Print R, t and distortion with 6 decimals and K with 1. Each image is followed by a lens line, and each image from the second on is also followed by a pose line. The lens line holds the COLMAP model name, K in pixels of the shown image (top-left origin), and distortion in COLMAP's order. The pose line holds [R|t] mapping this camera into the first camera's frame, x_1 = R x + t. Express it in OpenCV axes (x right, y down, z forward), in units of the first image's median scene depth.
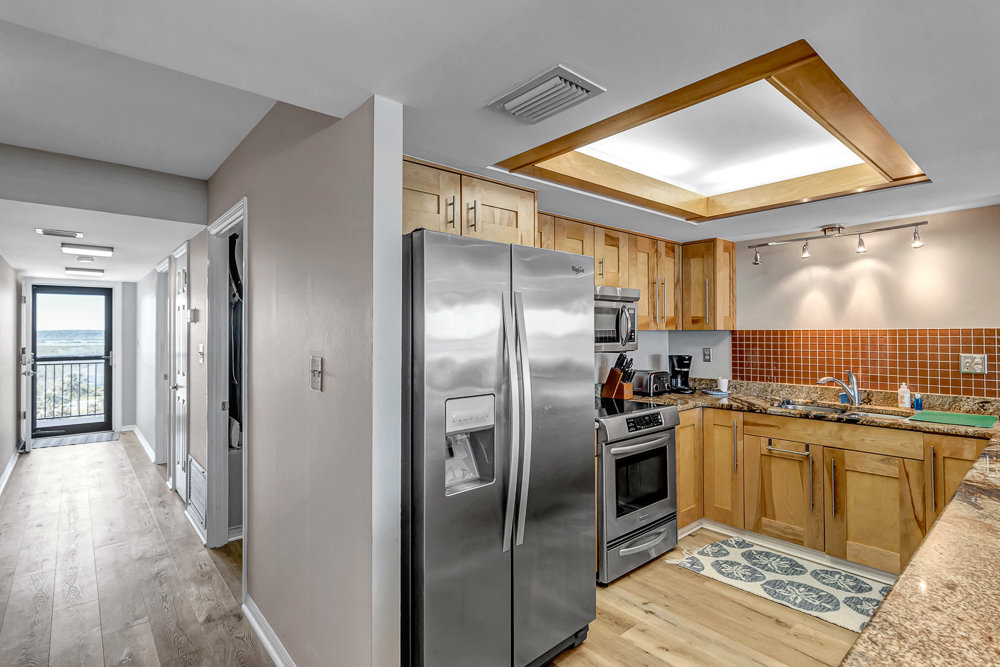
lens RADIAL K [[481.9, 0, 485.8], [0, 481.9, 324.7], [0, 0, 1]] dist [-0.001081, -0.003197]
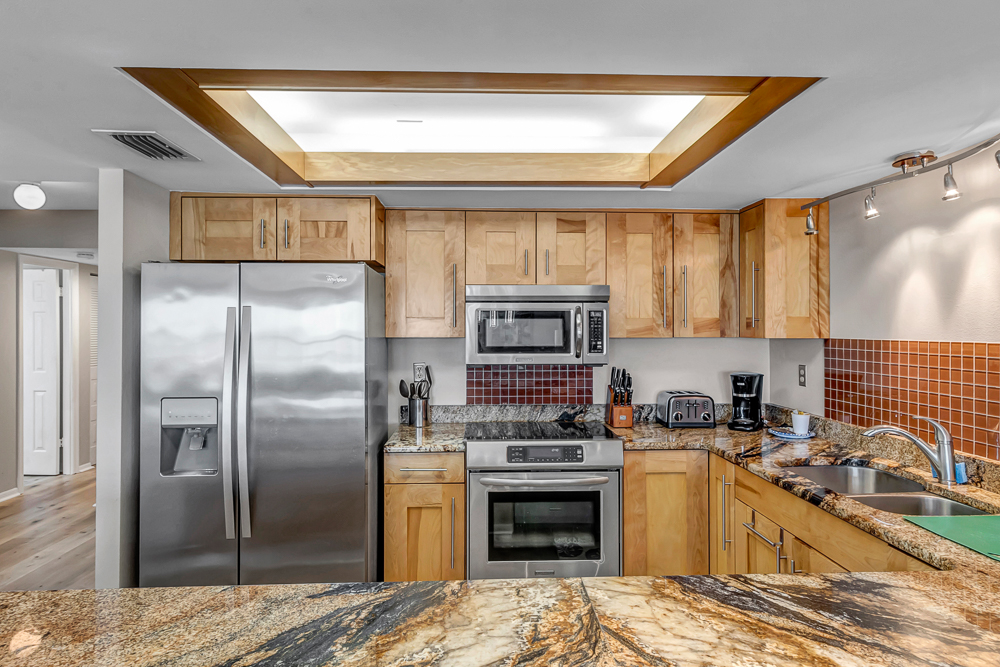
lens RADIAL K [[541.8, 0, 504.0], [0, 541.8, 327.4], [0, 0, 1]] dist [-0.014956, 0.004642]
pose [[0.798307, 0.000952, -0.602250, 0.656824], [0.006512, 0.999927, 0.010213, -0.014482], [0.602216, -0.012075, 0.798242, 0.198886]]
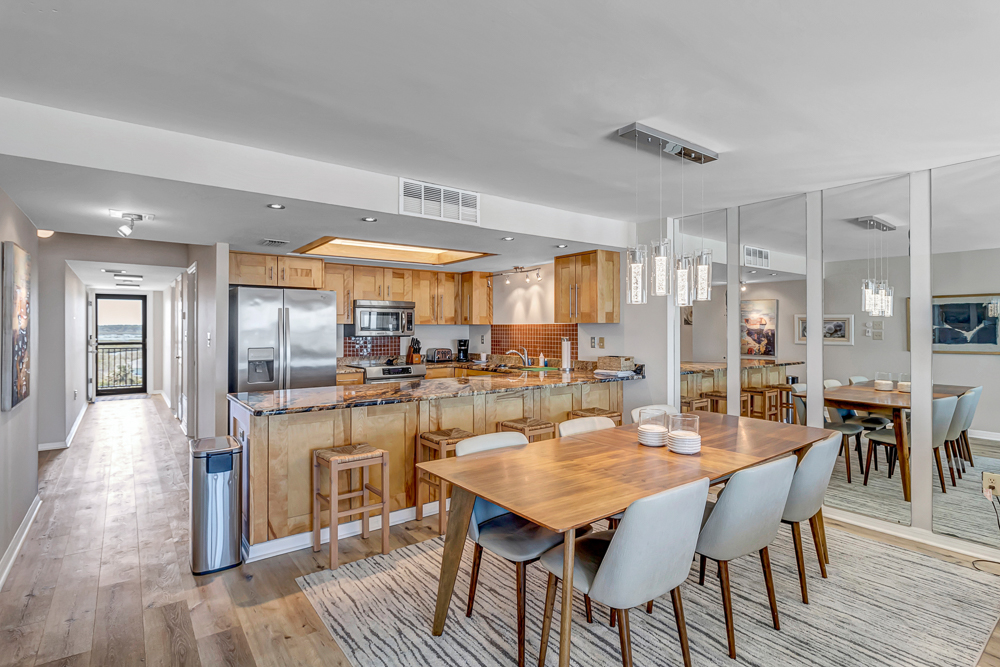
lens RADIAL K [[481.9, 0, 477.7], [0, 481.9, 326.6], [0, 0, 1]] dist [-0.001081, -0.003197]
pose [[0.997292, 0.003346, -0.073465, 0.641646], [-0.002511, 0.999931, 0.011457, -0.001224], [0.073498, -0.011242, 0.997232, -0.738458]]
